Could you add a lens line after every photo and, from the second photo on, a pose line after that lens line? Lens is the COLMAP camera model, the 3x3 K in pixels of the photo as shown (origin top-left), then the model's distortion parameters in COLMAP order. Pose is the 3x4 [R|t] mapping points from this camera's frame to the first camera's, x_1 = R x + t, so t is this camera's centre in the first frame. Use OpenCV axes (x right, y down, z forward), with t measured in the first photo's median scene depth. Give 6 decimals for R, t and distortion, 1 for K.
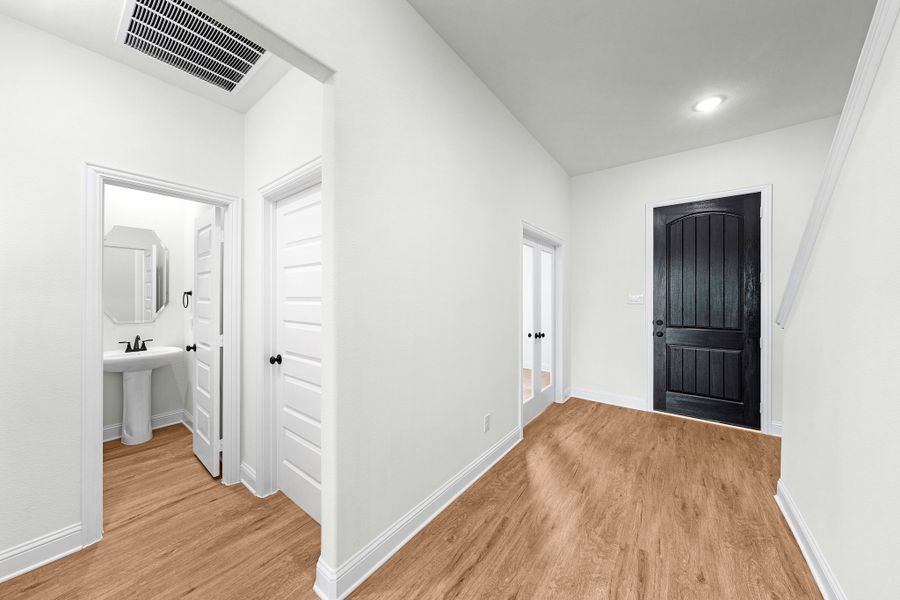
lens RADIAL K [[305.8, 0, 444.9], [0, 305.8, 299.5], [0, 0, 1]] dist [-0.000827, 0.000067]
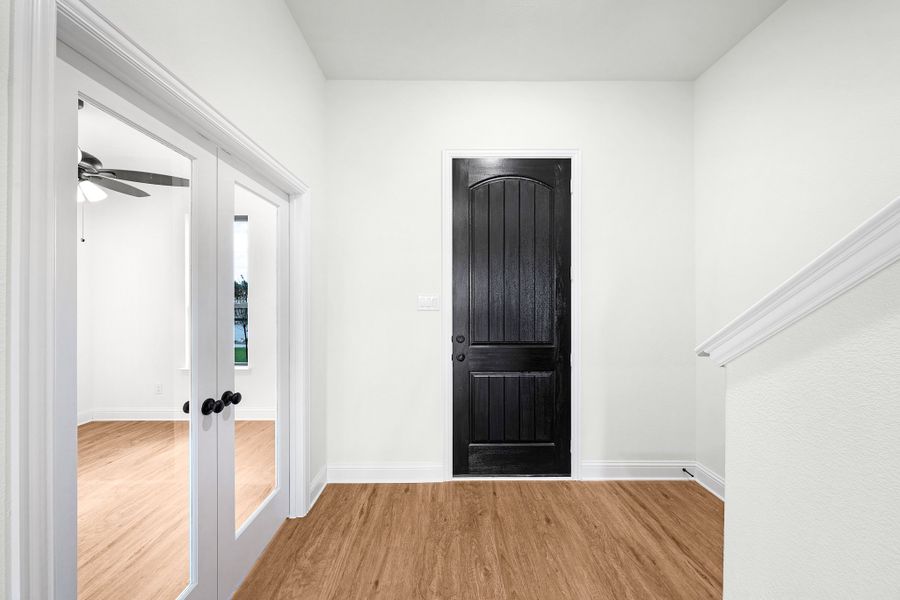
lens RADIAL K [[305.8, 0, 447.5], [0, 305.8, 299.0], [0, 0, 1]] dist [-0.000827, 0.000067]
pose [[0.785799, -0.002370, 0.618477, 0.311523], [0.003688, 0.999993, -0.000855, -0.007933], [-0.618471, 0.002953, 0.785802, 0.560681]]
